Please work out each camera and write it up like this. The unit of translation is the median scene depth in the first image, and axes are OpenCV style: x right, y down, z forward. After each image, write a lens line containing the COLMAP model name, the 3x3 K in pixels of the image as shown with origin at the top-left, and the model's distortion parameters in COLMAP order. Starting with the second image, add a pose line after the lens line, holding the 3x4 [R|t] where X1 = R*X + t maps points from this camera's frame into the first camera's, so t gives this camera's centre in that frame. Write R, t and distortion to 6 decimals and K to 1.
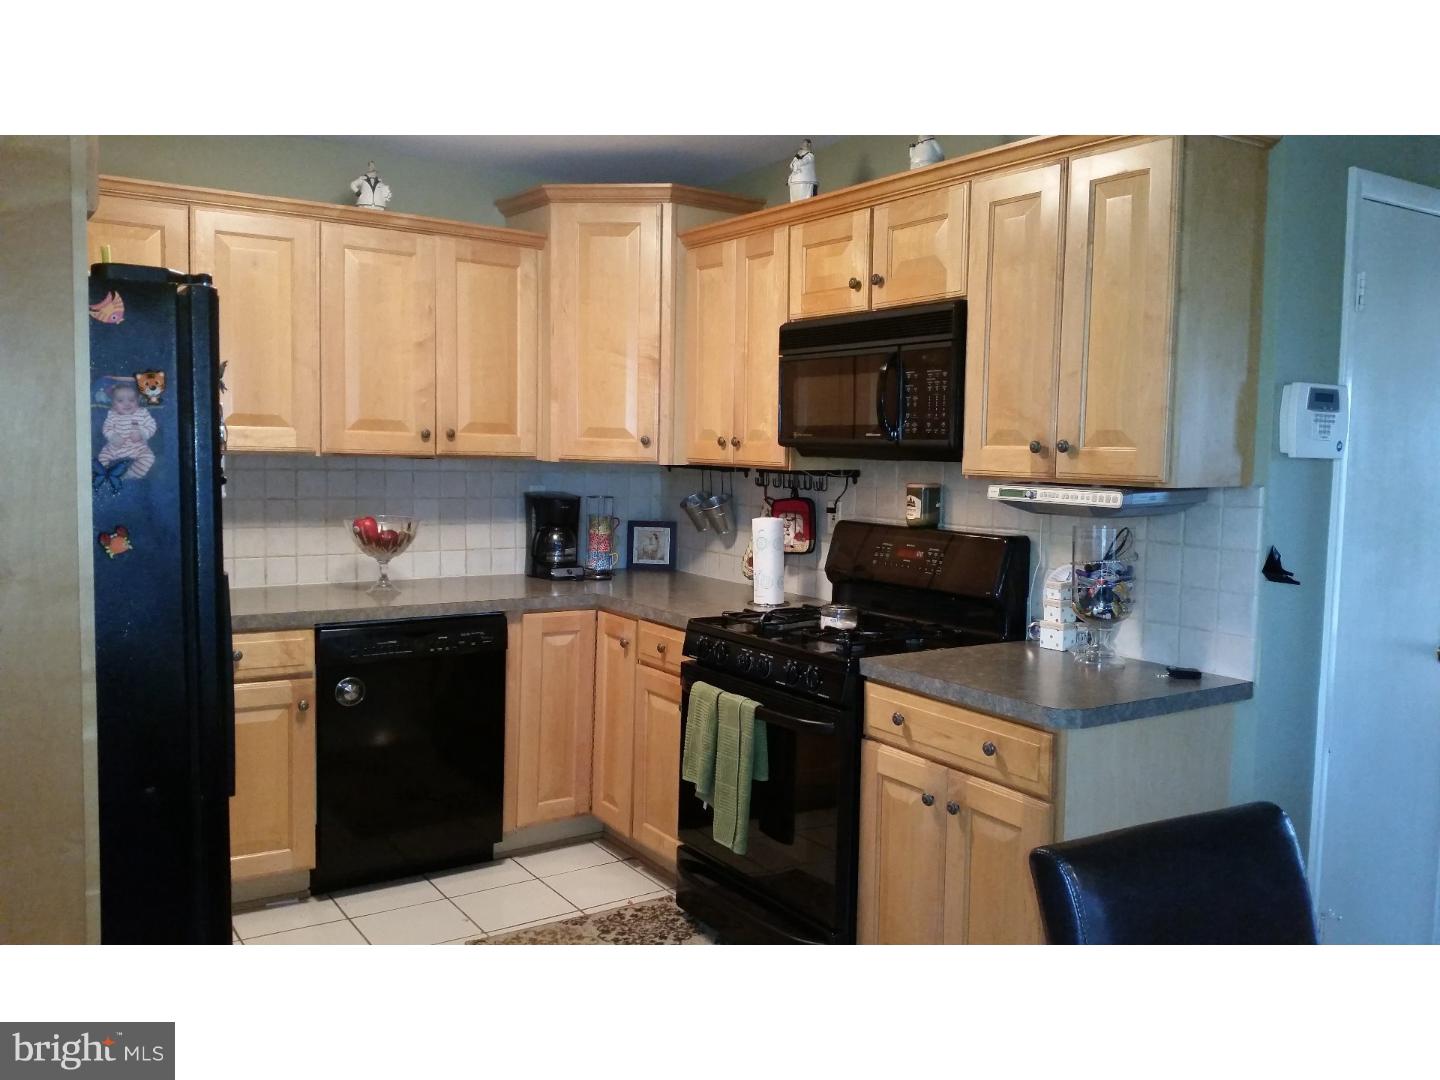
lens RADIAL K [[1154.0, 0, 732.6], [0, 1154.0, 537.3], [0, 0, 1]] dist [0.184830, -0.465333]
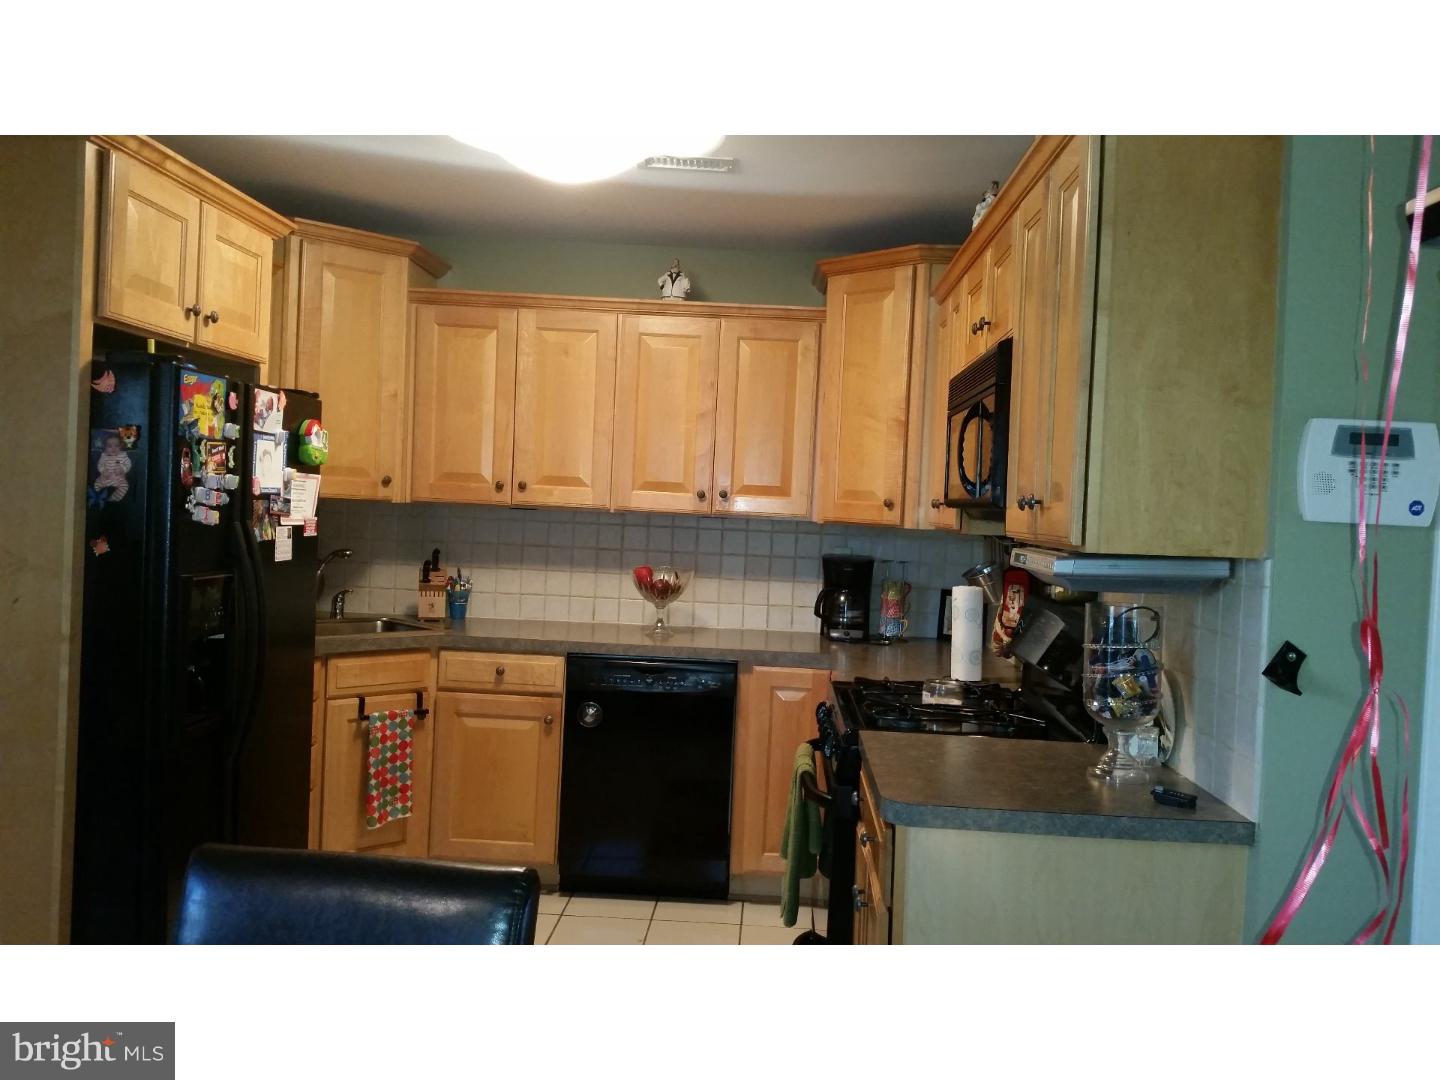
lens RADIAL K [[1154.0, 0, 732.6], [0, 1154.0, 537.3], [0, 0, 1]] dist [0.184830, -0.465333]
pose [[0.807548, 0.031295, -0.588970, 0.426511], [-0.074059, 0.996068, -0.048618, 0.003140], [0.585133, 0.082880, 0.806691, 0.139021]]
